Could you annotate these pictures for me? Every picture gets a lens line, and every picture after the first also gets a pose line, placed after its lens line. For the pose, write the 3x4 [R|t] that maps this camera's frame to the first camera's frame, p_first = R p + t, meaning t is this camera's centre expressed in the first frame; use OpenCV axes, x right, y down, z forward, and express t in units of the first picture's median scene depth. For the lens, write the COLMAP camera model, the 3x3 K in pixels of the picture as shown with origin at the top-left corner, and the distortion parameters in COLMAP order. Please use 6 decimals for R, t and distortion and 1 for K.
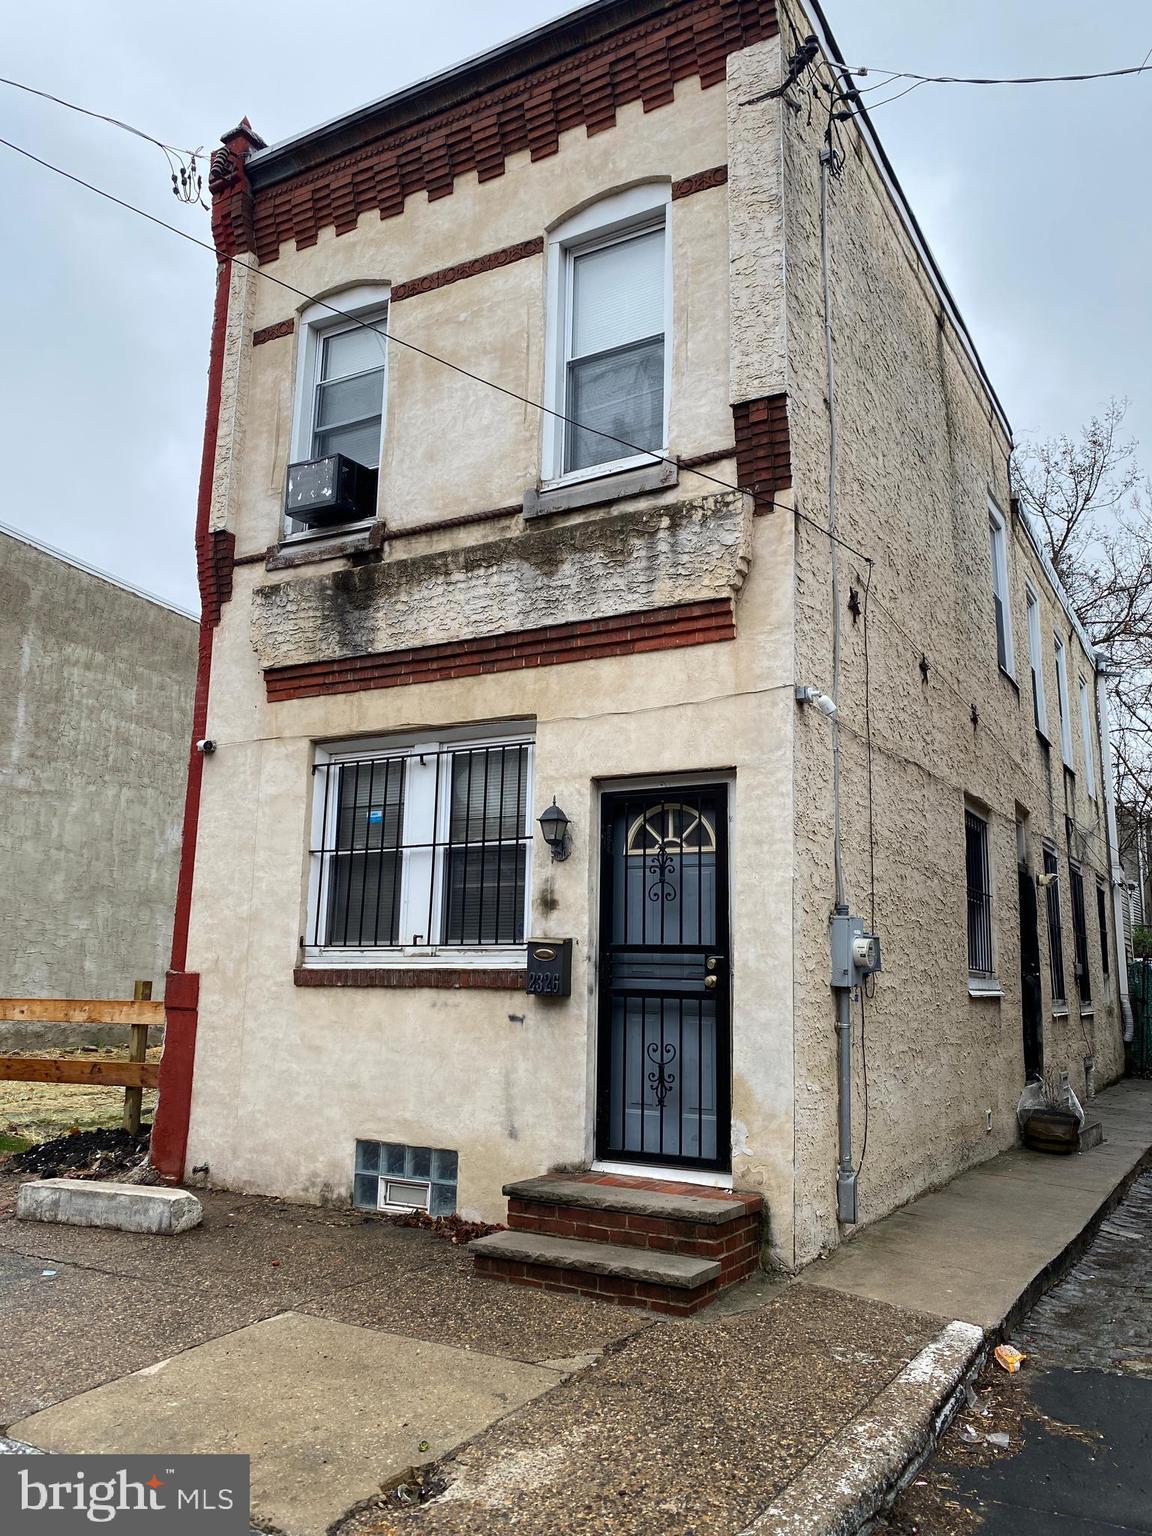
lens RADIAL K [[1185.8, 0, 573.2], [0, 1185.8, 761.5], [0, 0, 1]] dist [0.023049, -0.019490]
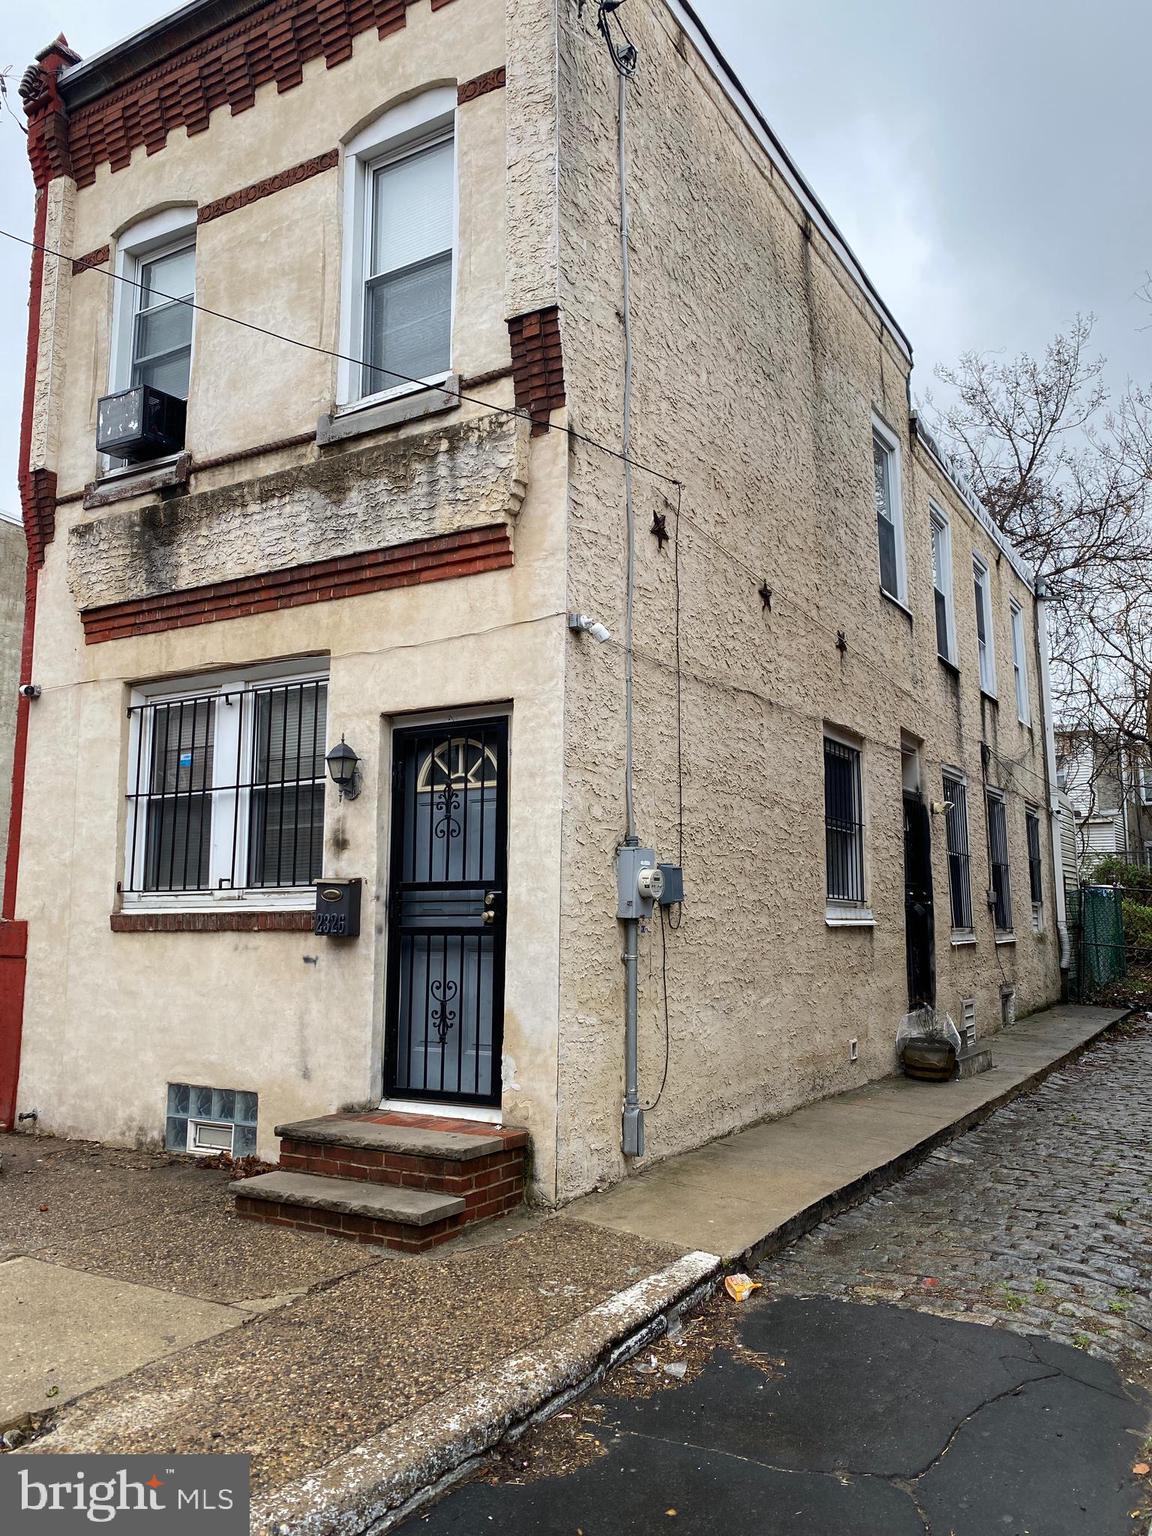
lens RADIAL K [[1185.8, 0, 575.9], [0, 1185.8, 761.1], [0, 0, 1]] dist [0.023049, -0.019490]
pose [[0.999685, -0.023435, -0.009021, 0.159471], [0.023849, 0.998523, 0.048812, 0.007920], [0.007864, -0.049012, 0.998767, 0.021007]]
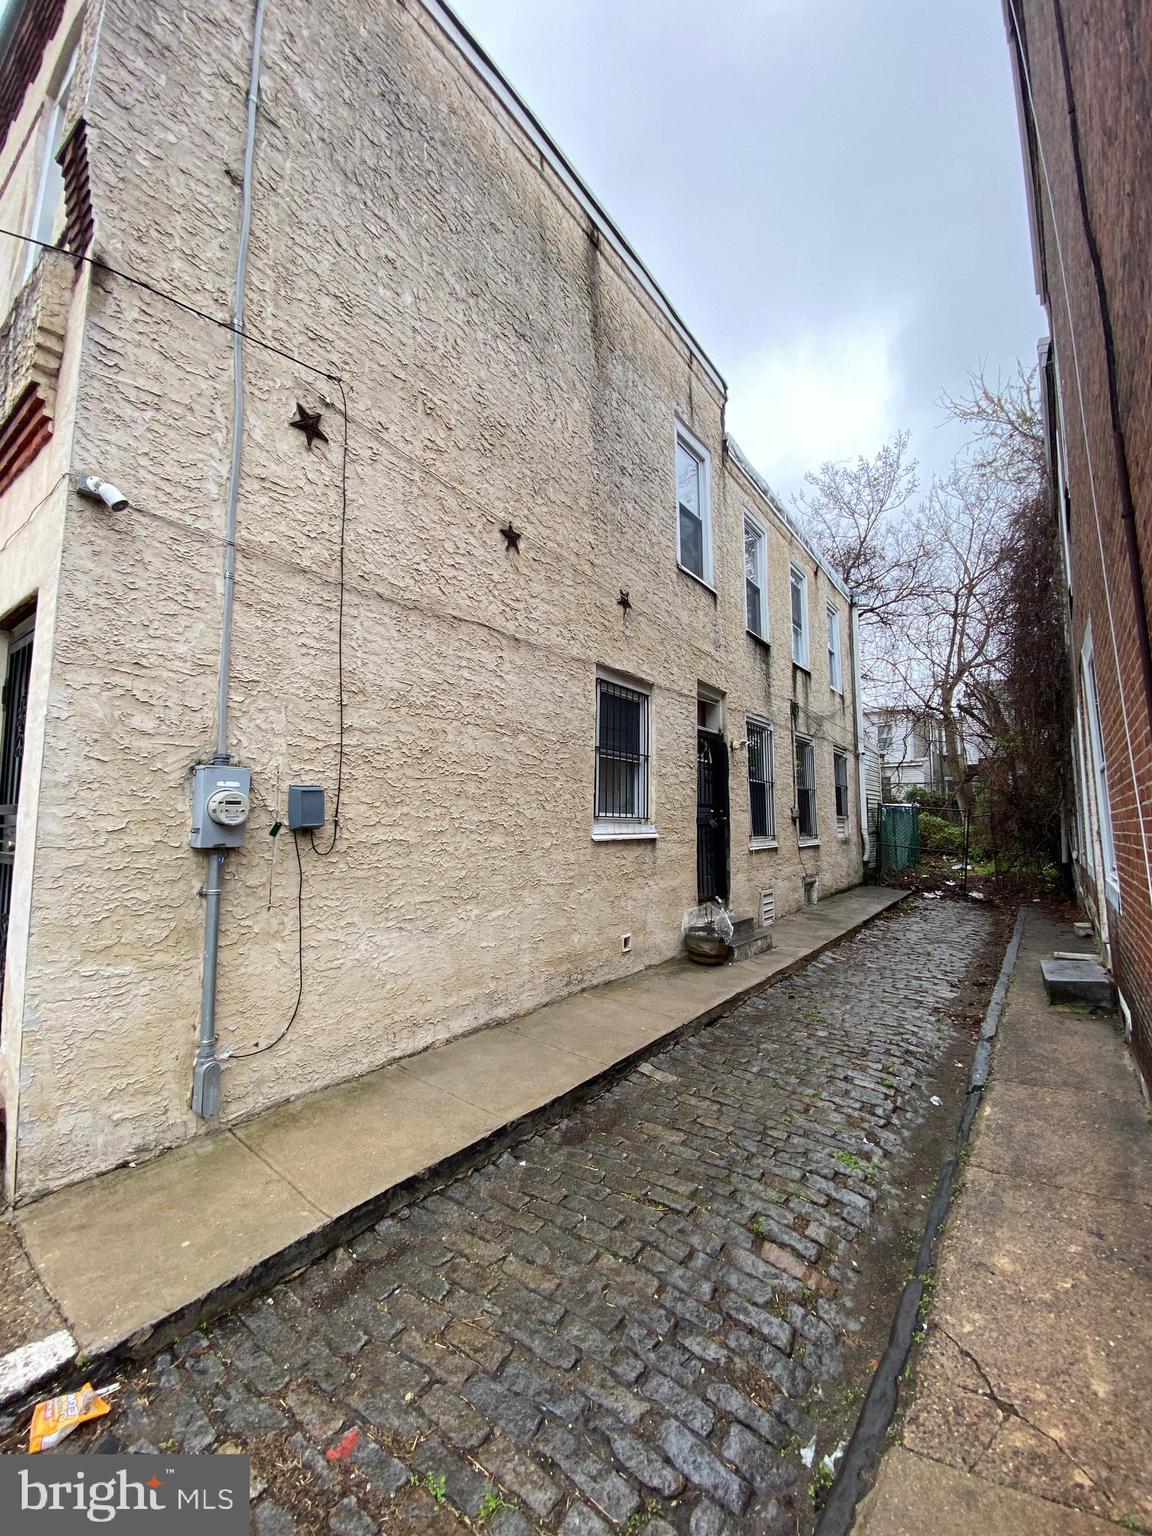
lens RADIAL K [[633.1, 0, 561.3], [0, 633.1, 775.1], [0, 0, 1]] dist [0.012485, -0.016287]
pose [[0.992795, -0.027367, -0.116658, 0.439629], [0.039646, 0.993758, 0.104270, 0.081981], [0.113076, -0.108144, 0.987683, 0.475972]]
